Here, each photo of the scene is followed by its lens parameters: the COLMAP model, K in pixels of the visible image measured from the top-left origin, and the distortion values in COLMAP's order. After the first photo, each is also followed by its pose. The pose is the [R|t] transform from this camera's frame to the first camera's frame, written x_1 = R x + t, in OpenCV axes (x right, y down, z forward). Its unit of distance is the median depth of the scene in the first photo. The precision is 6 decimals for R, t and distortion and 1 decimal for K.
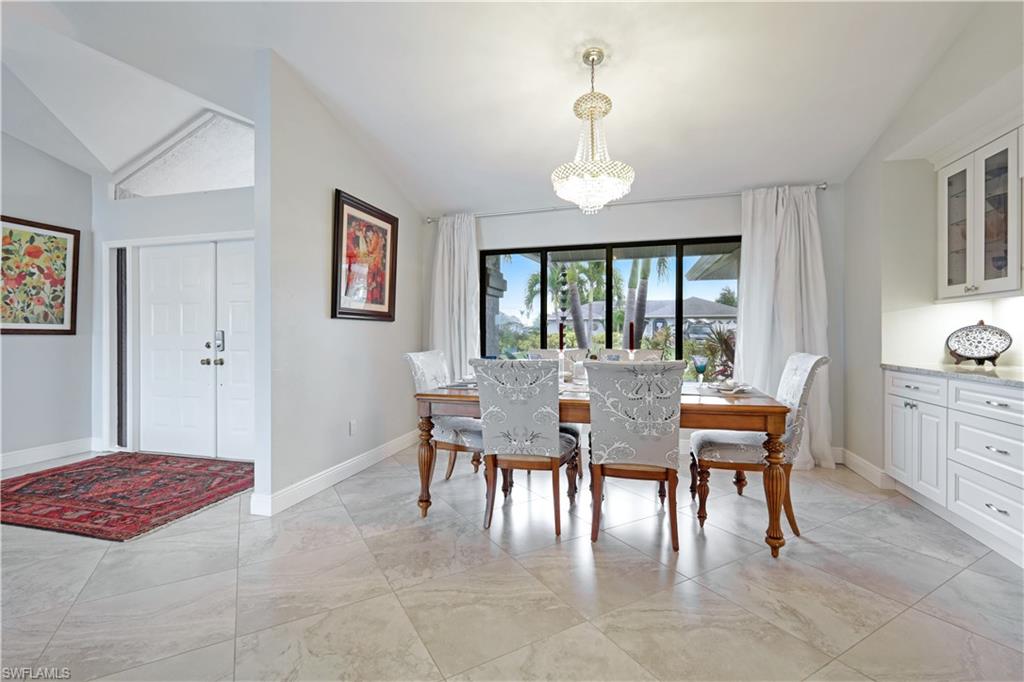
lens RADIAL K [[456.6, 0, 513.1], [0, 456.6, 337.3], [0, 0, 1]] dist [0.001940, -0.000255]
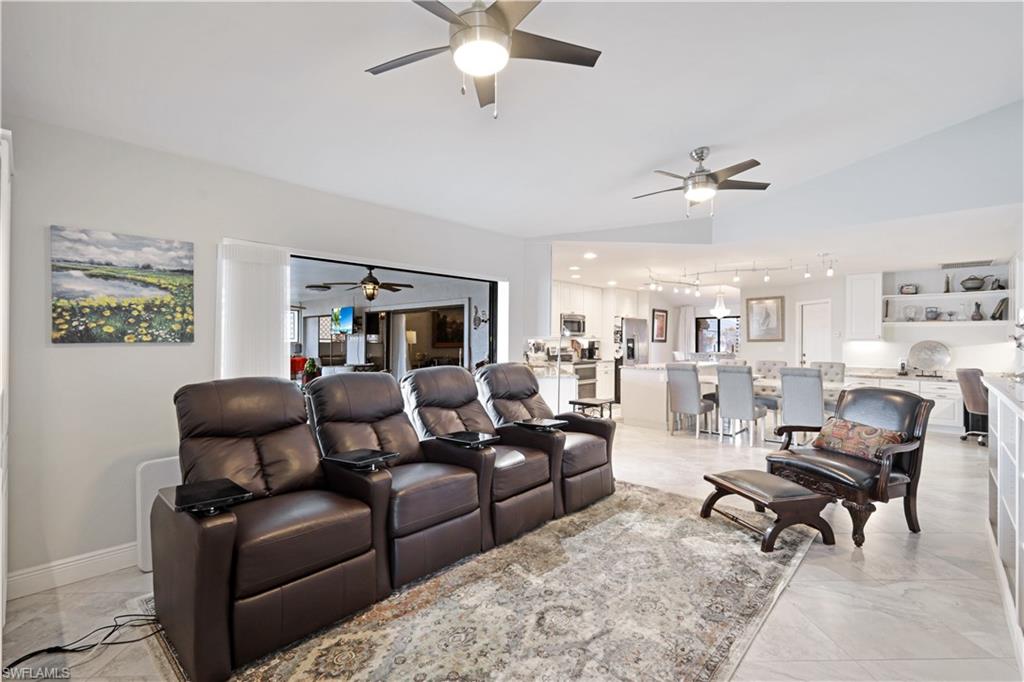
lens RADIAL K [[450.2, 0, 512.0], [0, 450.2, 341.0], [0, 0, 1]] dist [0.002235, 0.000512]
pose [[0.877735, 0.007820, -0.479083, 0.360777], [-0.011499, 0.999923, -0.004745, -0.020512], [0.479009, 0.009674, 0.877757, -2.705865]]
